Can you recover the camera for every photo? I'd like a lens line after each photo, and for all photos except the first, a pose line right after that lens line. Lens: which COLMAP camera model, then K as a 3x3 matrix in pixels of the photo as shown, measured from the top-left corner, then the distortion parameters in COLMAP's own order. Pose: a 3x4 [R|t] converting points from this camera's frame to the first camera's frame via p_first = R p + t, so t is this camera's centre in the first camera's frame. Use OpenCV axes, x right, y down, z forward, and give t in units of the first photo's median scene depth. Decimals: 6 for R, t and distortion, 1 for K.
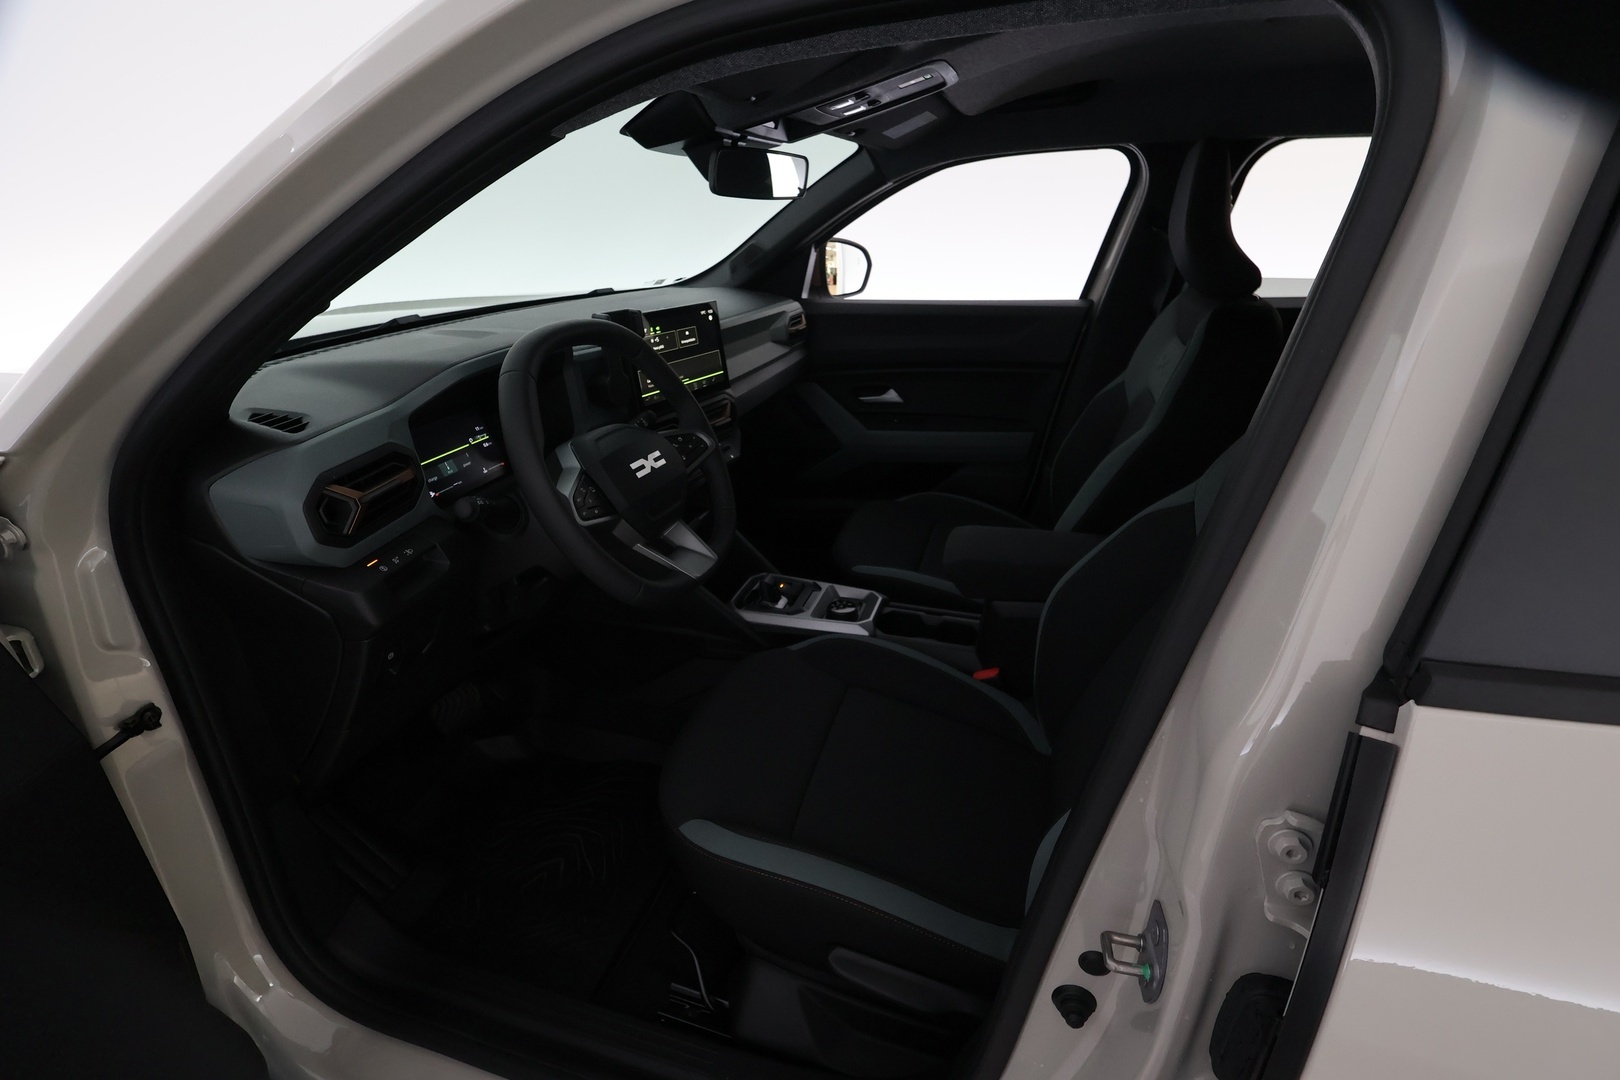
lens RADIAL K [[751.7, 0, 810.0], [0, 751.7, 540.0], [0, 0, 1]] dist [0.001224, -0.000065]
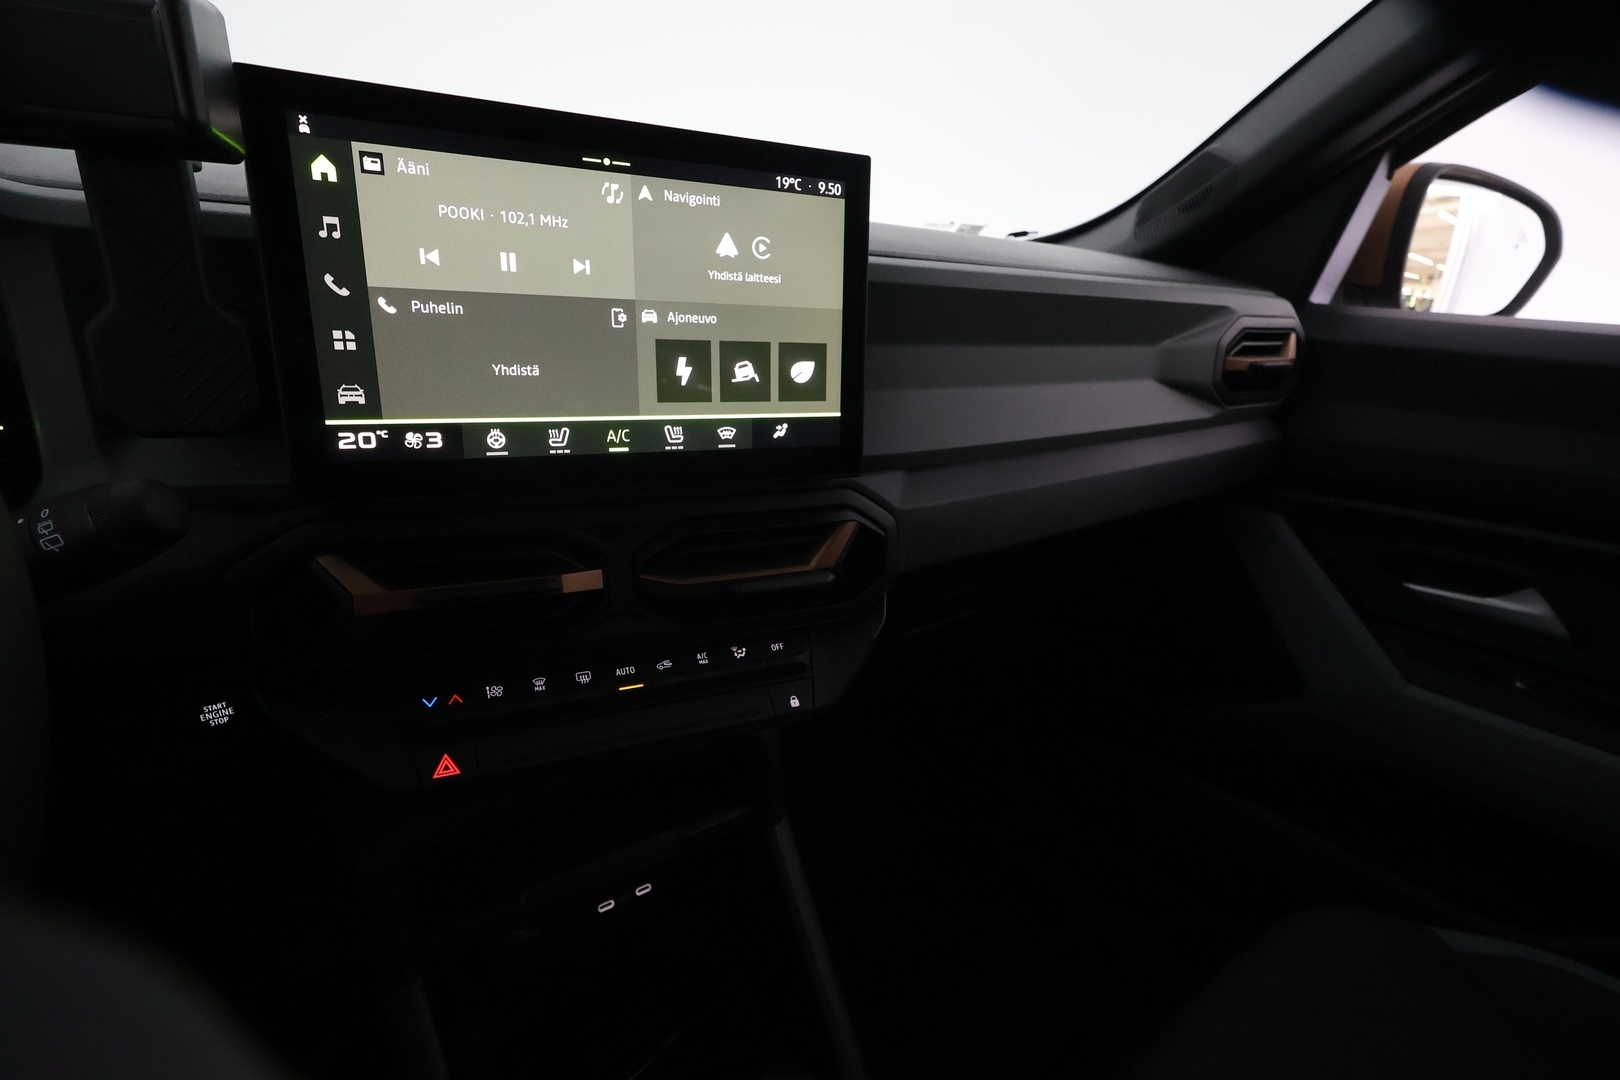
lens RADIAL K [[751.7, 0, 810.0], [0, 751.7, 540.0], [0, 0, 1]] dist [0.001224, -0.000065]
pose [[0.790980, 0.277580, -0.545253, 0.033671], [-0.308090, 0.950637, 0.037018, -0.140692], [0.528613, 0.138707, 0.837454, 0.570891]]
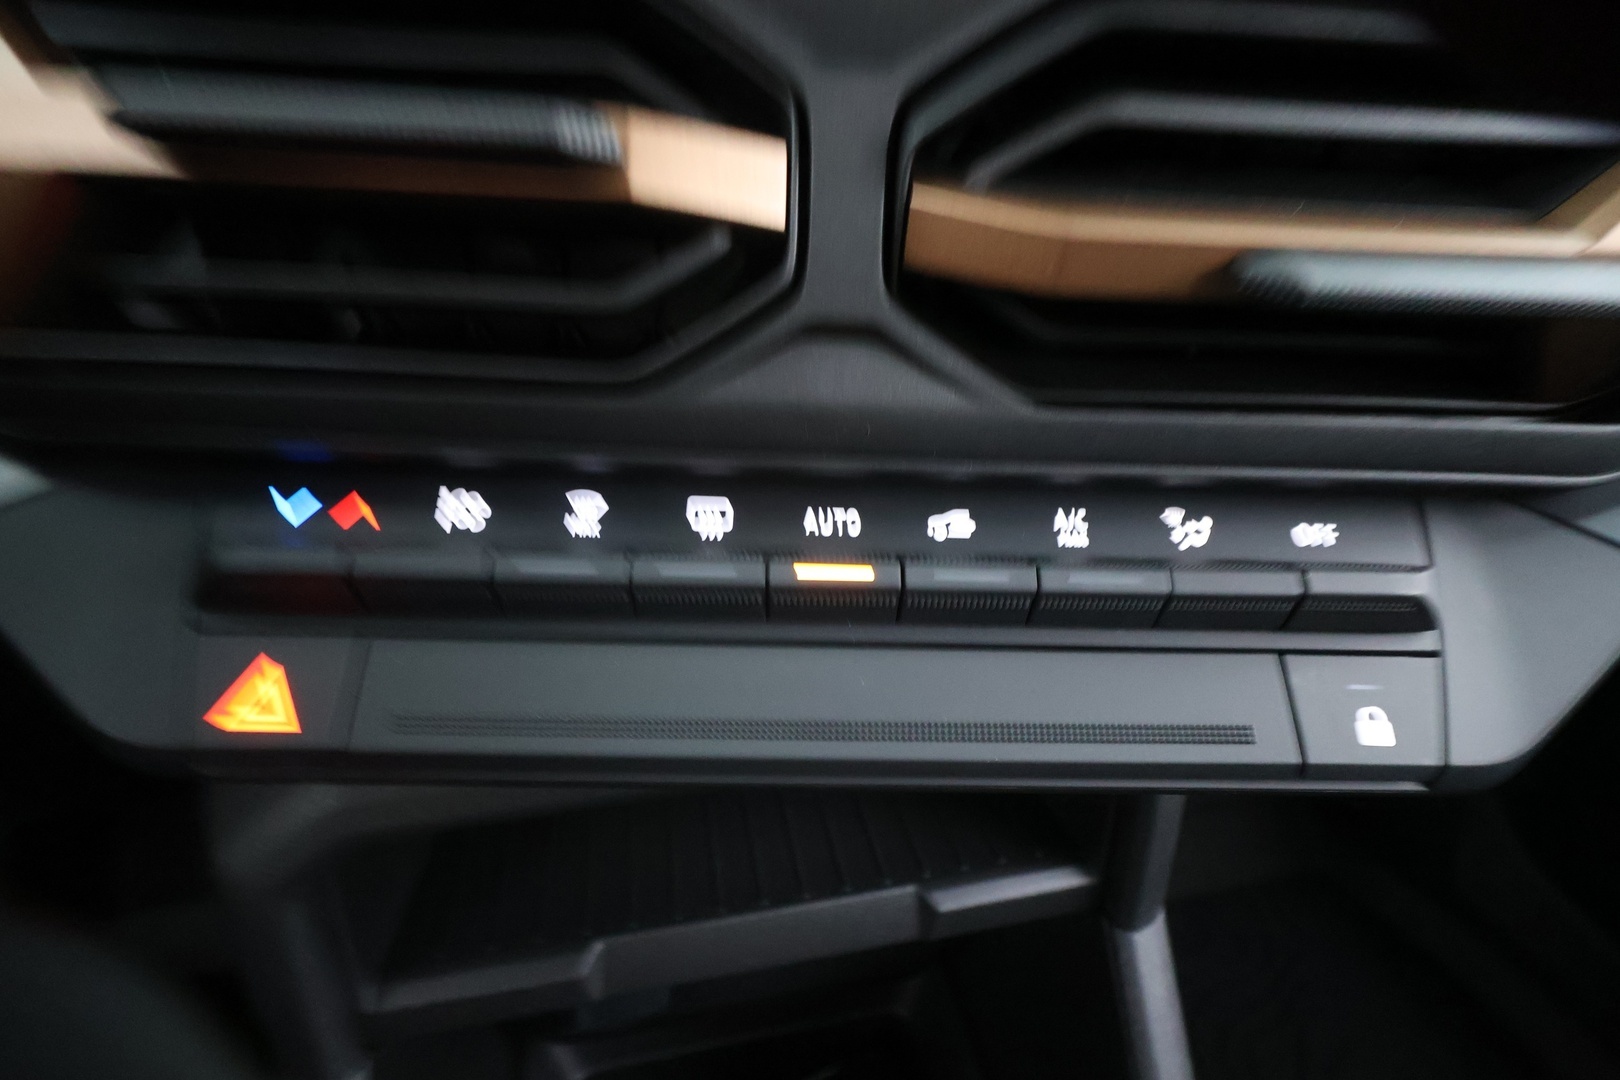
lens RADIAL K [[745.1, 0, 810.0], [0, 745.1, 540.0], [0, 0, 1]] dist [-0.001270, -0.000365]
pose [[0.482697, 0.465344, -0.741929, -0.061659], [-0.382966, 0.874022, 0.299037, -0.100175], [0.787617, 0.139790, 0.600098, 0.682907]]
